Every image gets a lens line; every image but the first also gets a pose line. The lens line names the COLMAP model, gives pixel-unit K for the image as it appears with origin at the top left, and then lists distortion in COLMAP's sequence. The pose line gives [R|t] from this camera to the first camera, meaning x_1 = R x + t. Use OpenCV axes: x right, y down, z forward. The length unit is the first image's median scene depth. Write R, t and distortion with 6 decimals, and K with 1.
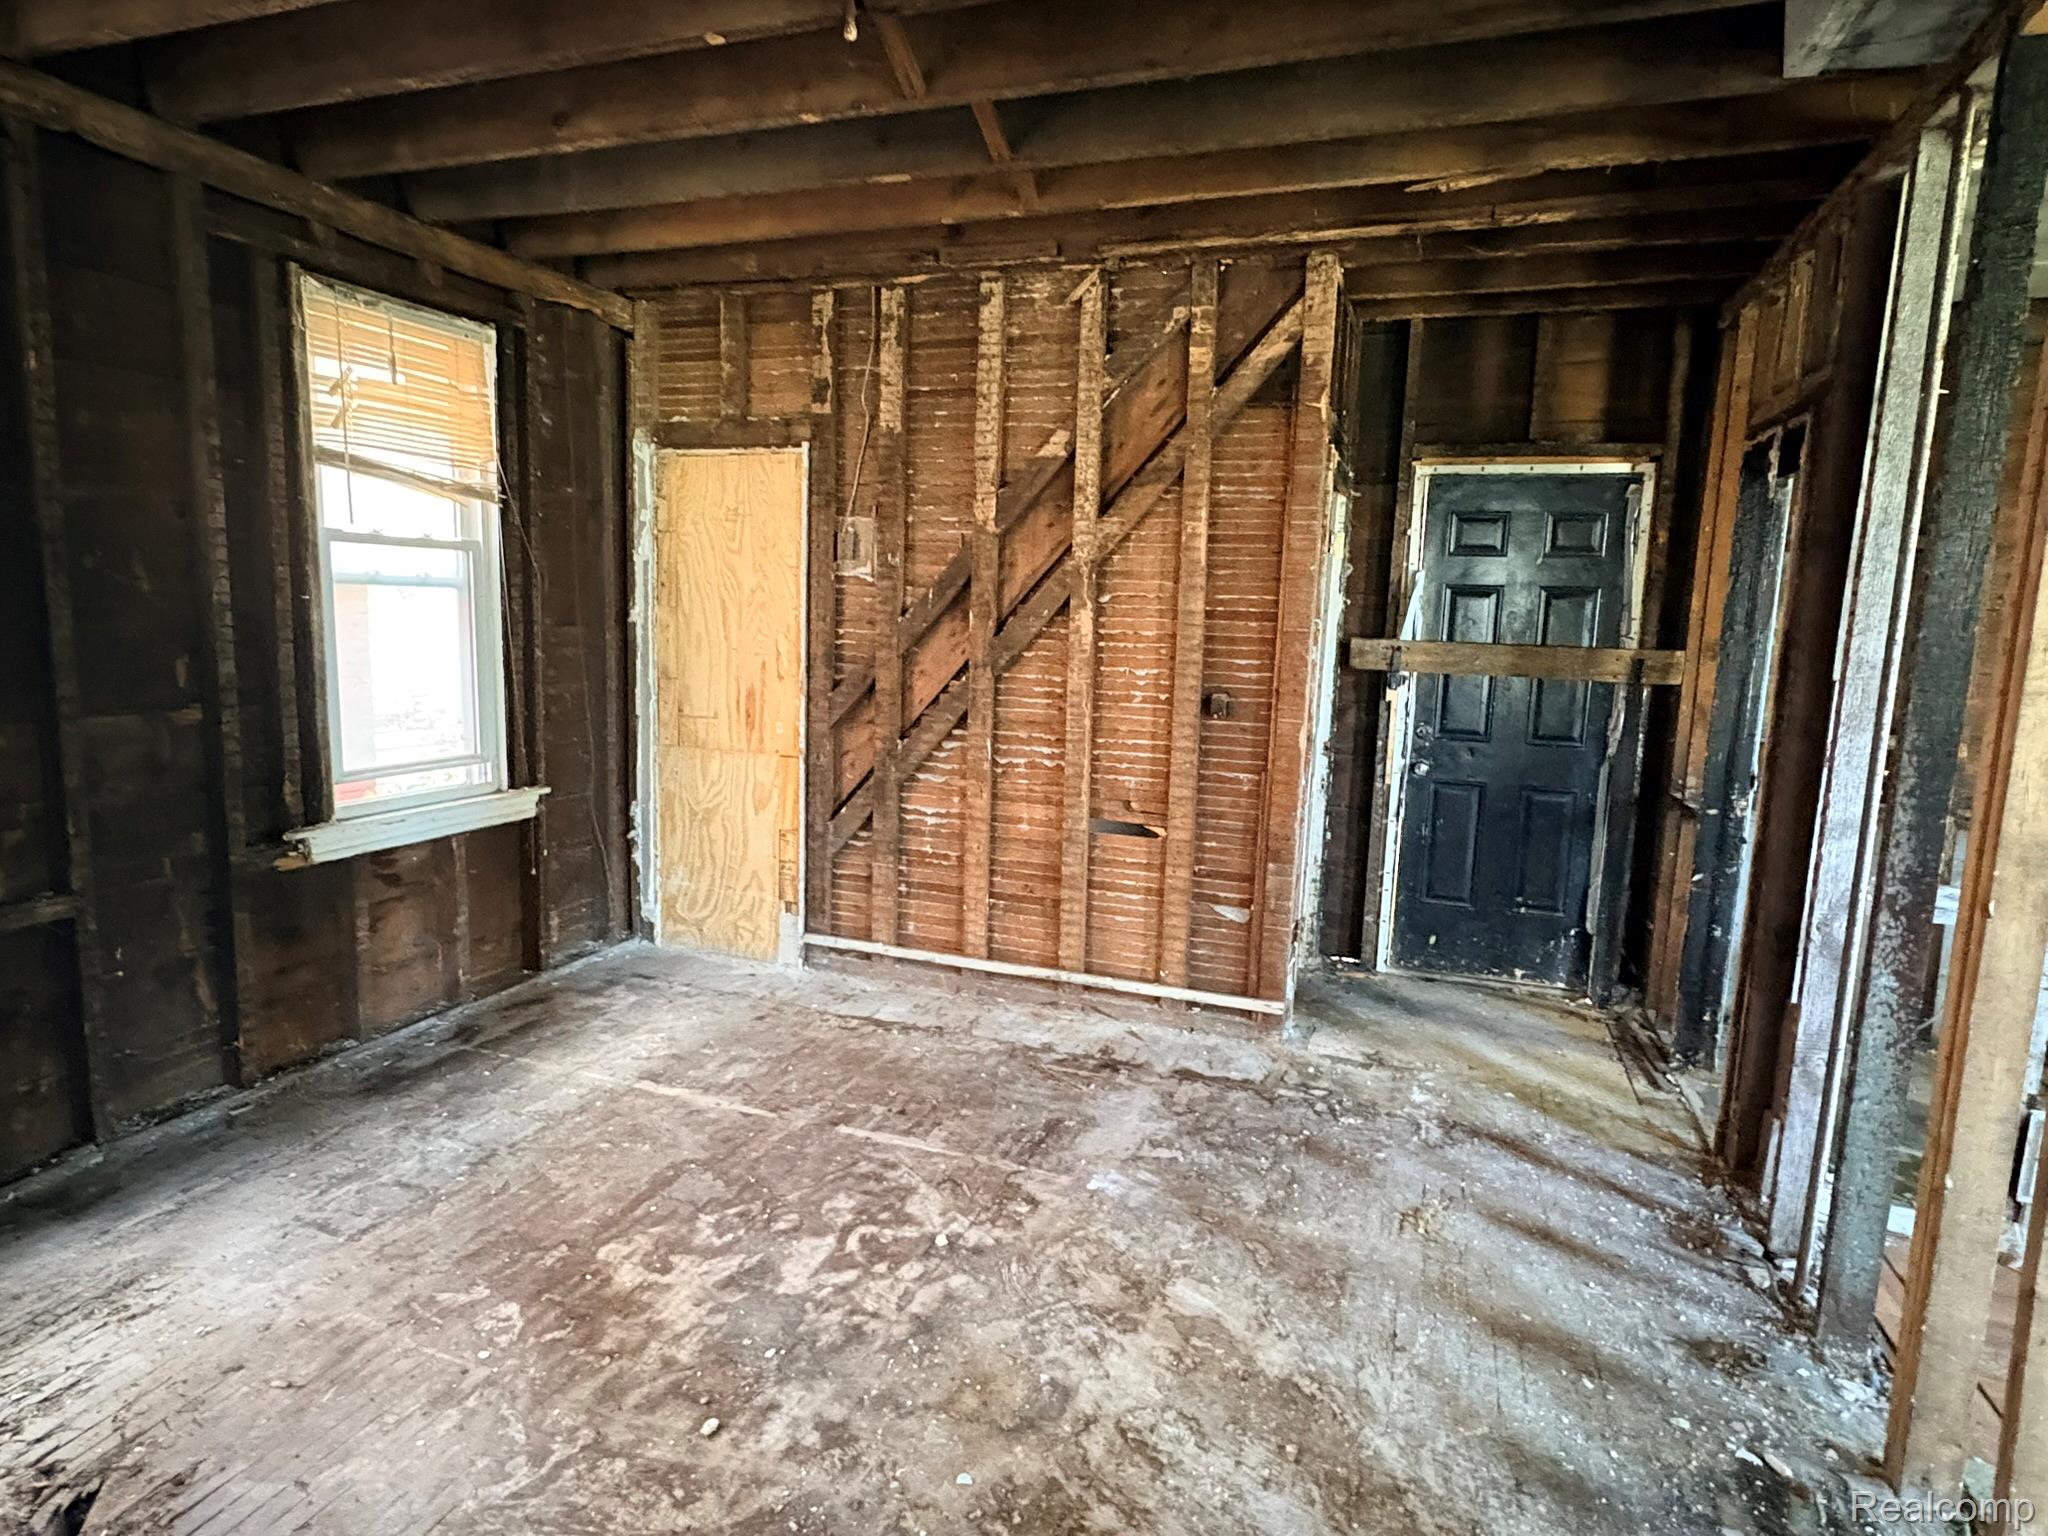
lens RADIAL K [[1150.7, 0, 1020.9], [0, 1150.7, 771.0], [0, 0, 1]] dist [0.001121, -0.000371]
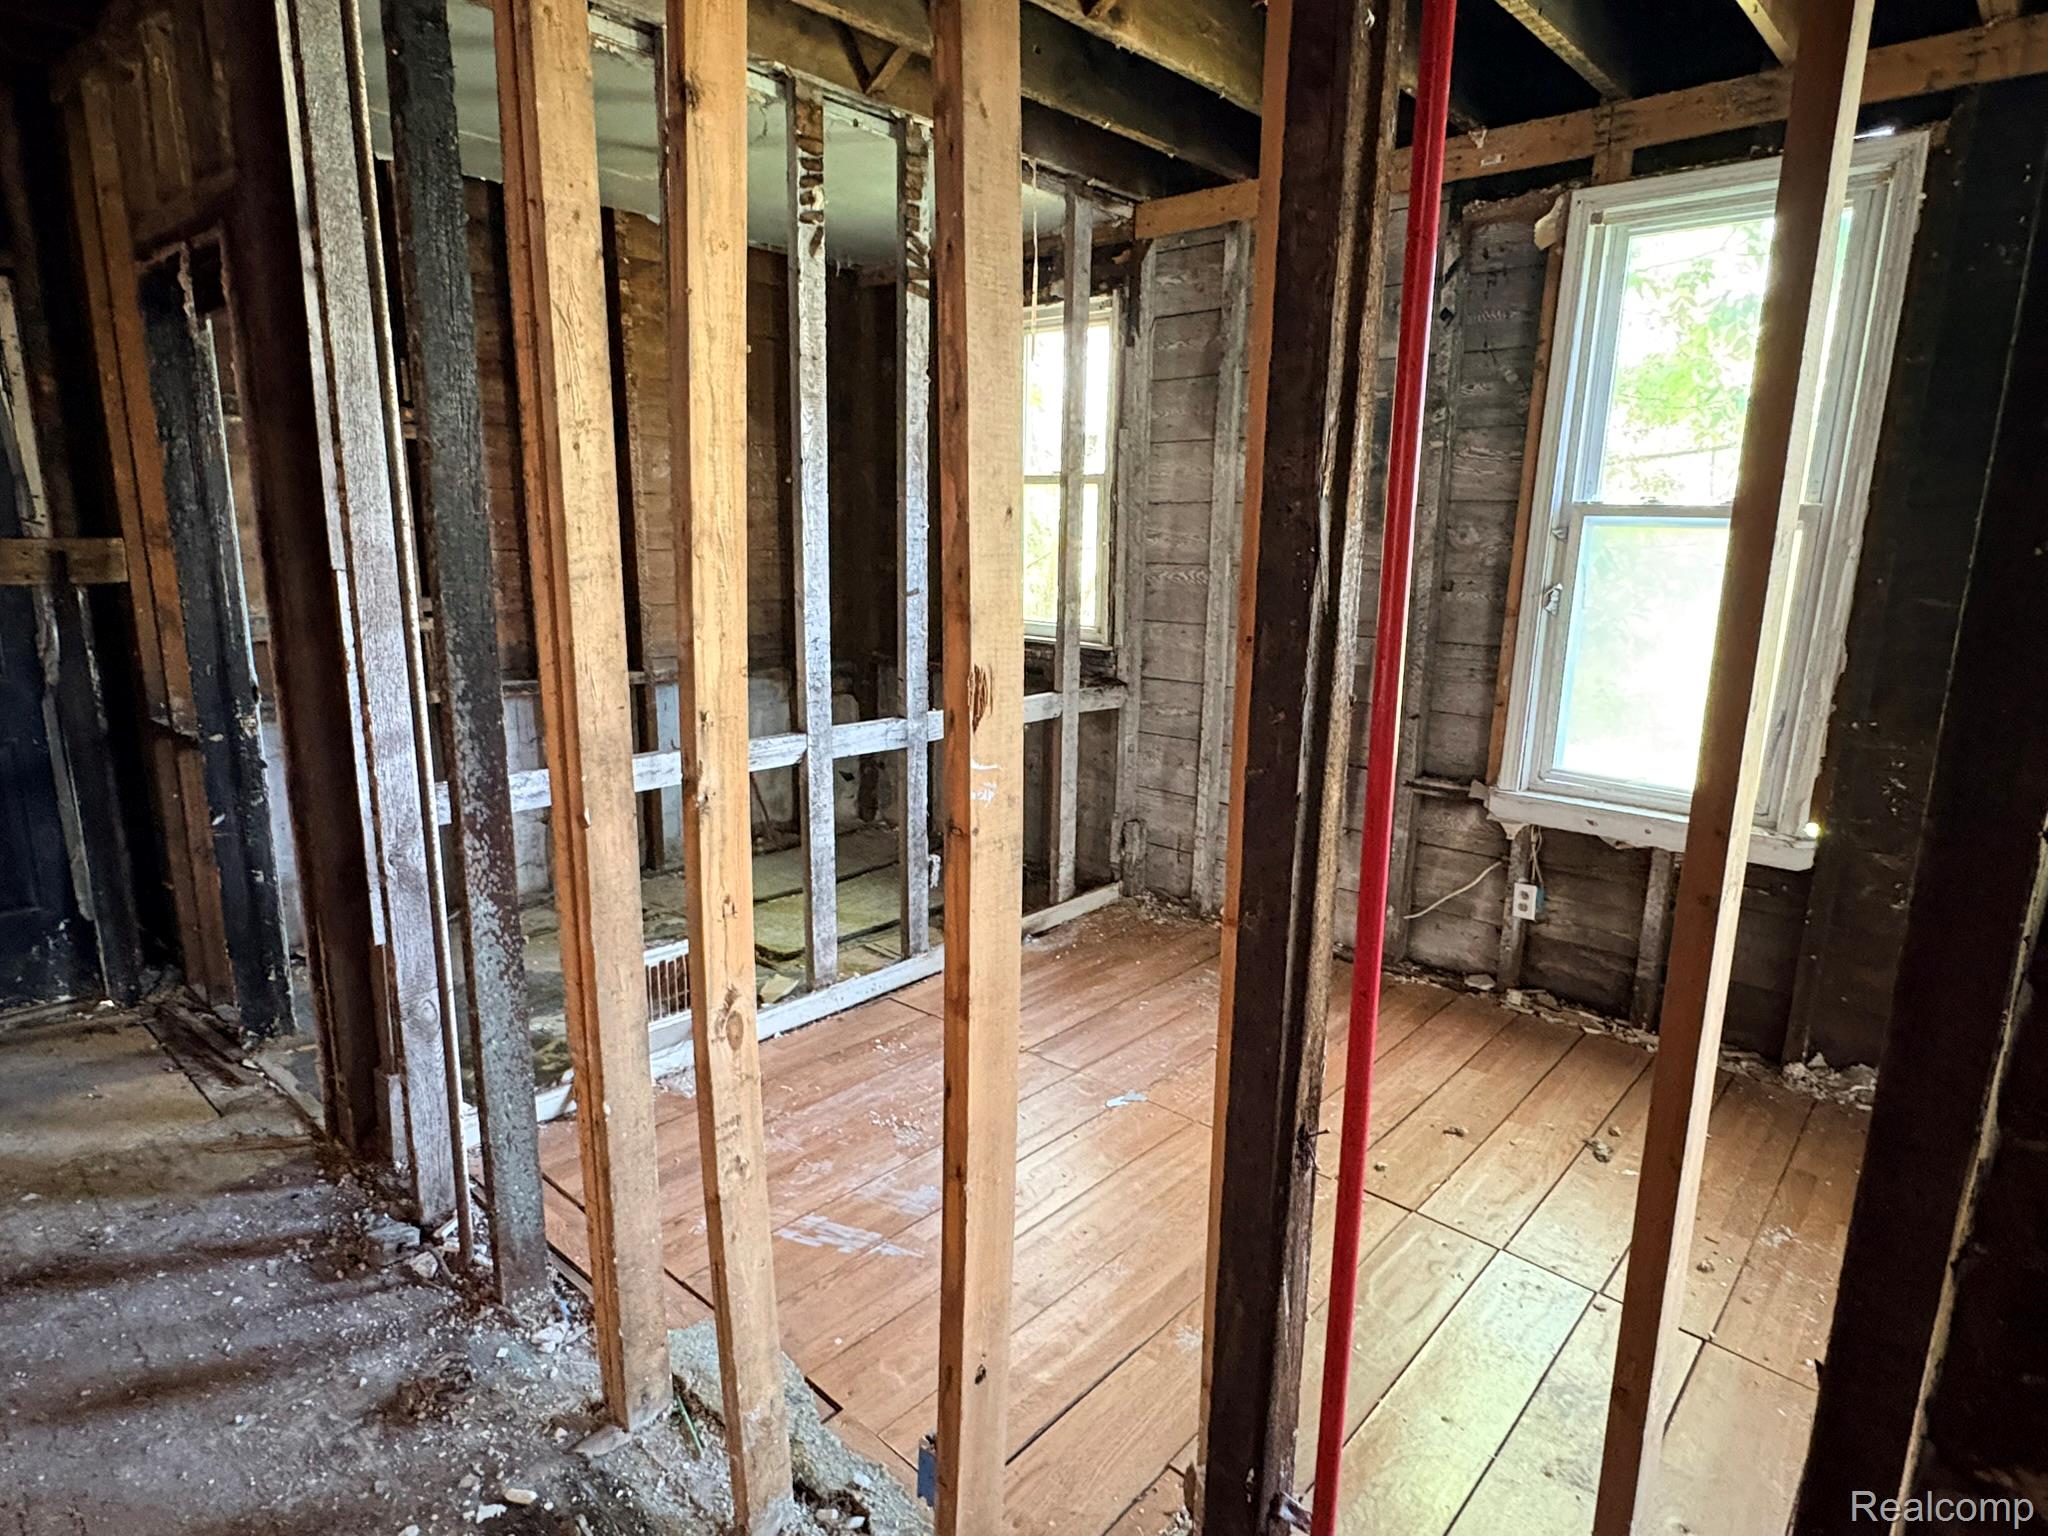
lens RADIAL K [[1150.7, 0, 1020.9], [0, 1150.7, 771.0], [0, 0, 1]] dist [0.001121, -0.000371]
pose [[0.376188, -0.222925, 0.899326, 0.093538], [0.127774, 0.973833, 0.187946, -0.026008], [-0.917691, 0.044208, 0.394829, 0.189635]]
